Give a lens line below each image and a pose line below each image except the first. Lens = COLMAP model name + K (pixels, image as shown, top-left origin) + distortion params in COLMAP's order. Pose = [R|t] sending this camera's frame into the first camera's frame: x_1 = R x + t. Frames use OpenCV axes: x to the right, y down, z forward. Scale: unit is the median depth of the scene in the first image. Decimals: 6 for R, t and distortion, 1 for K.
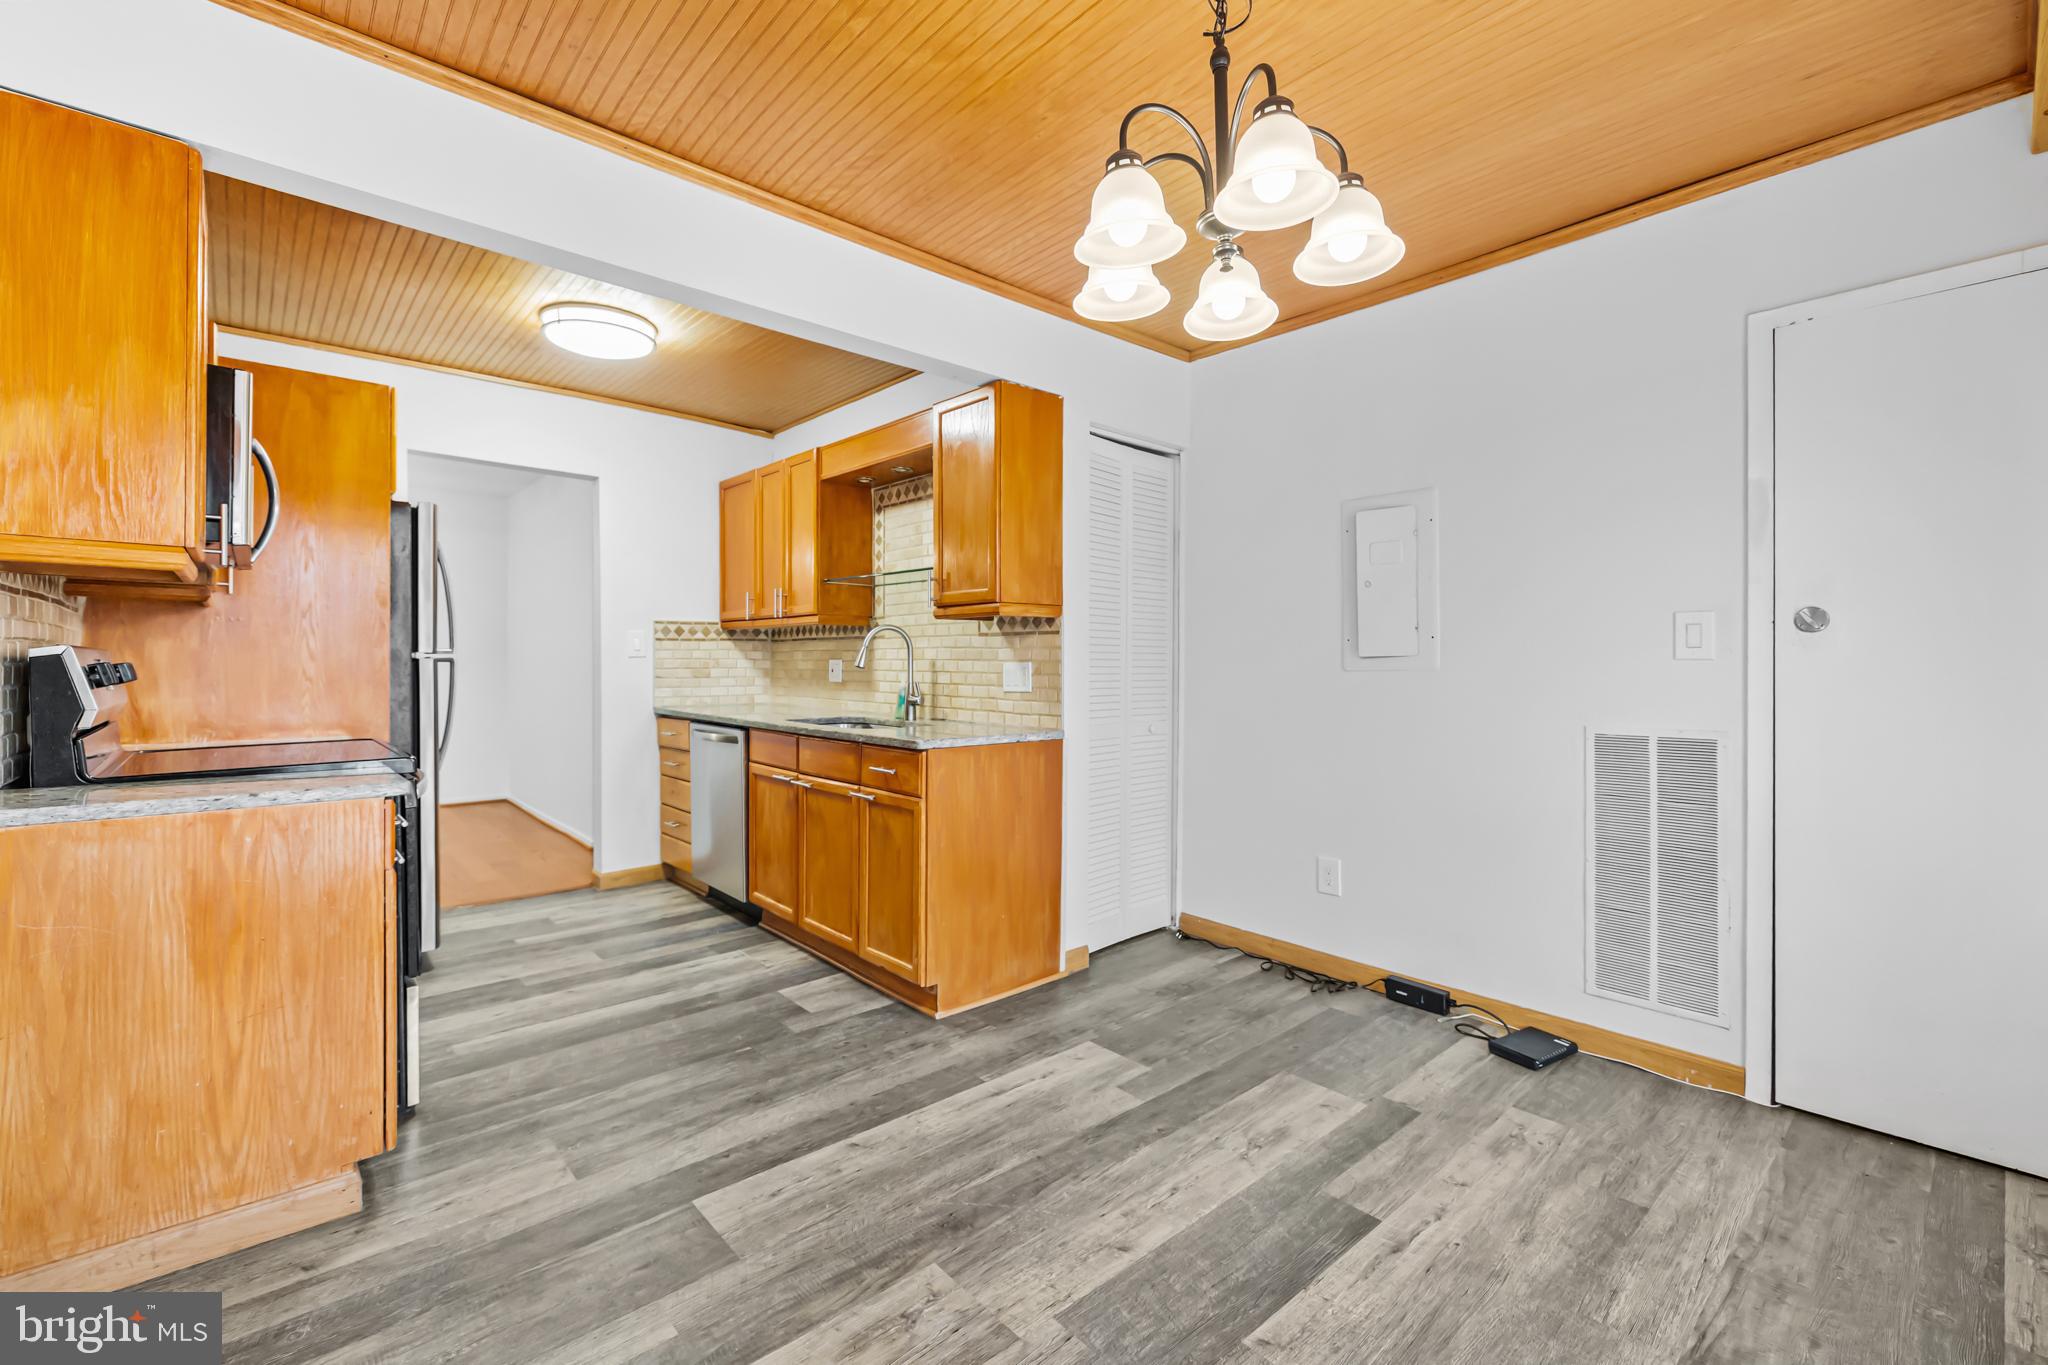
lens RADIAL K [[861.1, 0, 1025.8], [0, 861.1, 665.3], [0, 0, 1]] dist [0.004079, -0.001394]
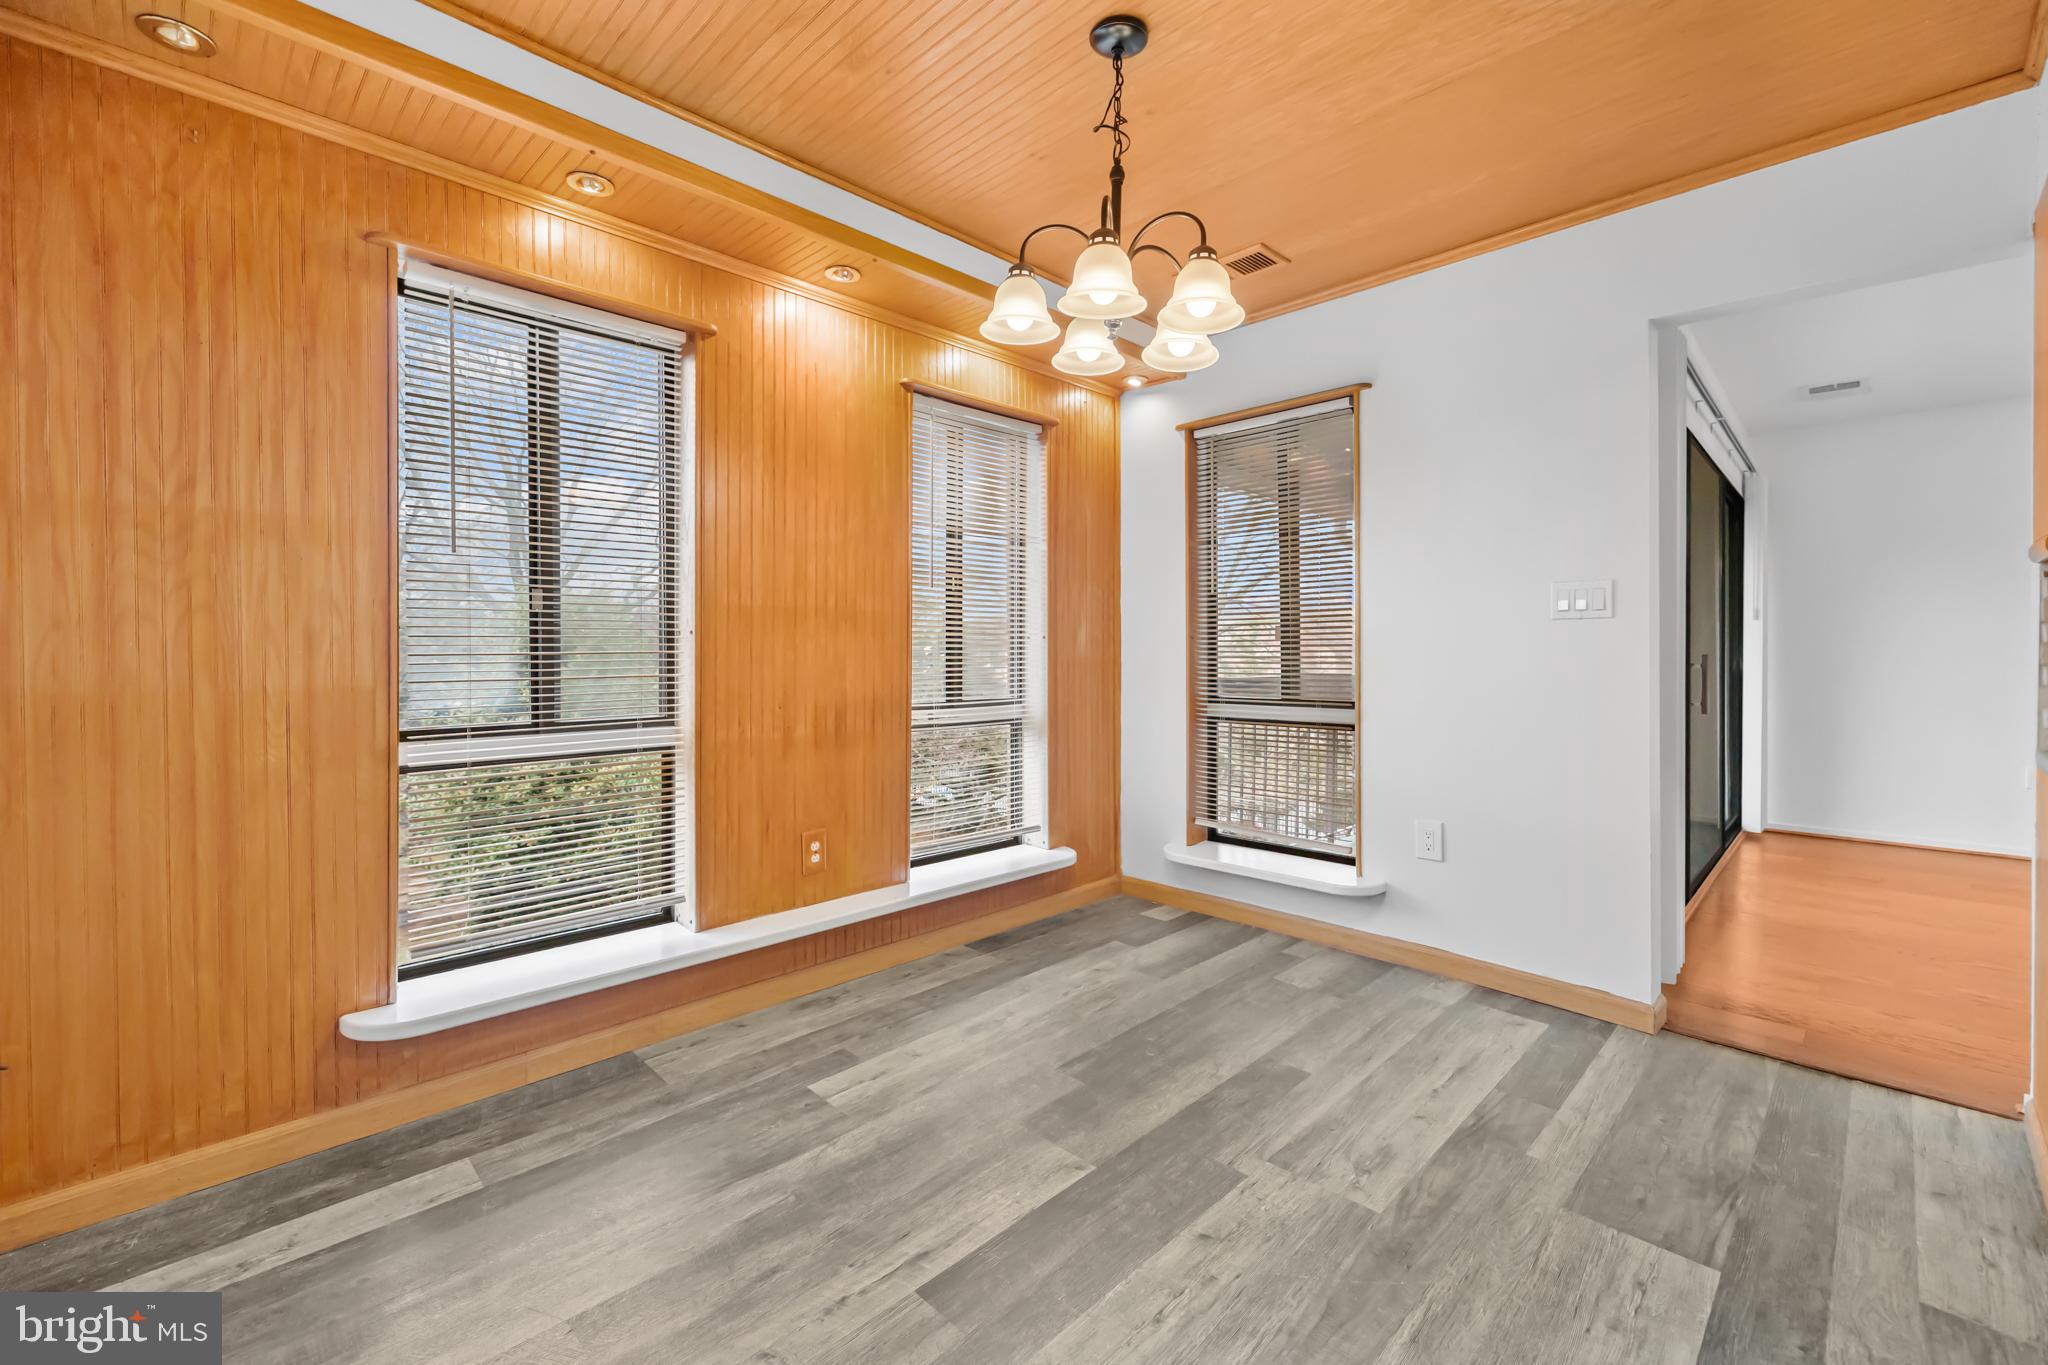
lens RADIAL K [[861.1, 0, 1013.8], [0, 861.1, 670.9], [0, 0, 1]] dist [0.004079, -0.001394]
pose [[-0.998616, 0.001011, -0.052577, 0.213820], [-0.000086, 0.999782, 0.020870, 0.008443], [0.052587, 0.020846, -0.998399, 1.096898]]
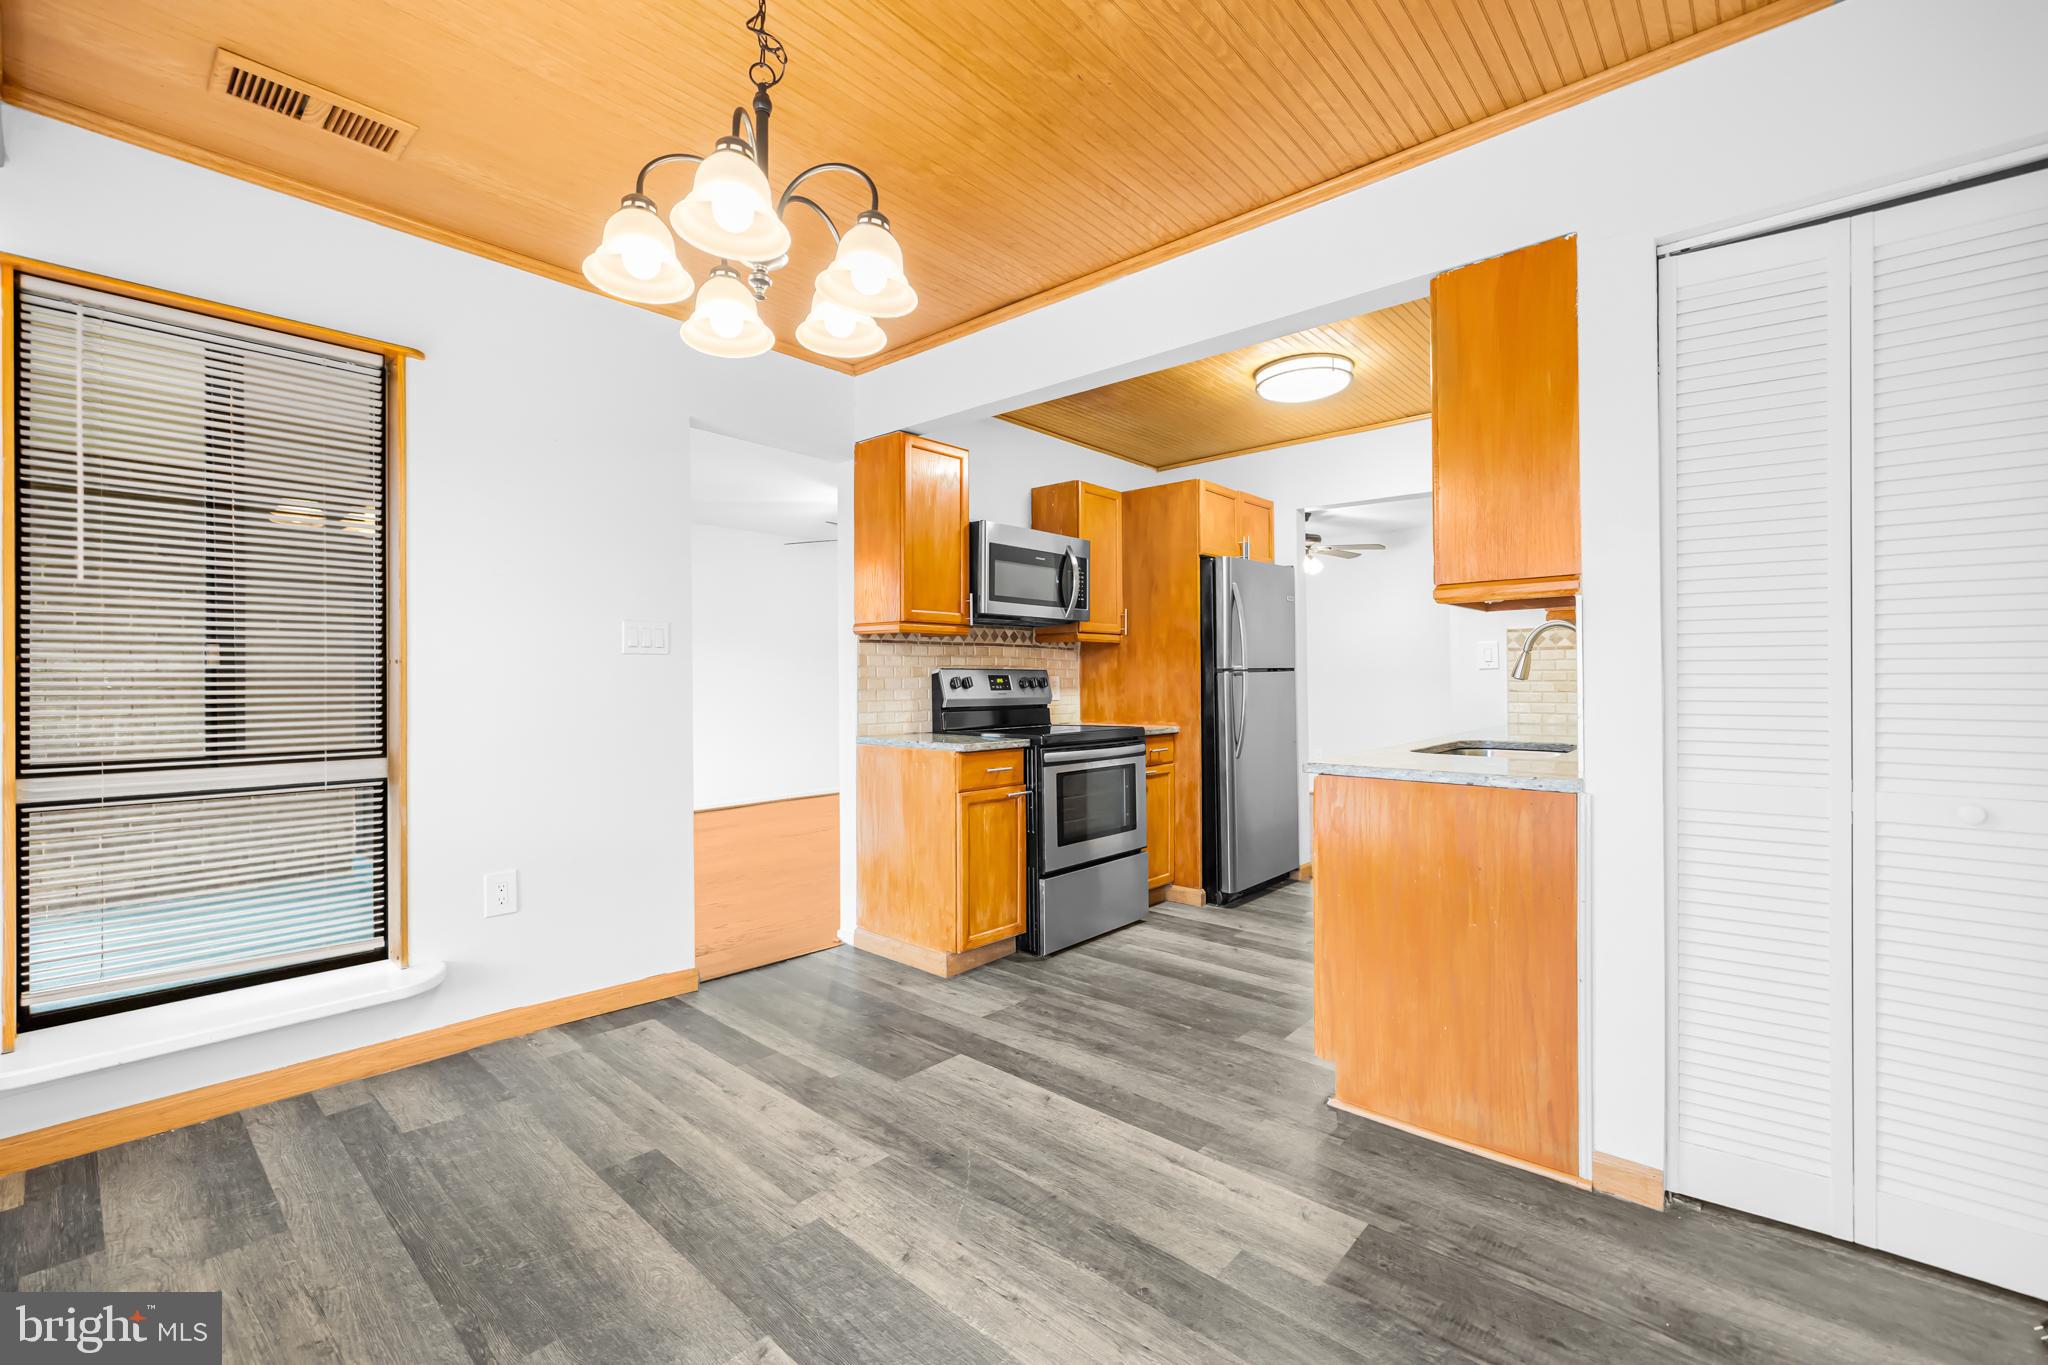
lens RADIAL K [[861.1, 0, 1027.8], [0, 861.1, 679.7], [0, 0, 1]] dist [0.004079, -0.001394]
pose [[0.121508, -0.004991, -0.992578, 0.629050], [0.001349, 0.999987, -0.004864, 0.009516], [0.992589, -0.000748, 0.121514, 0.572751]]
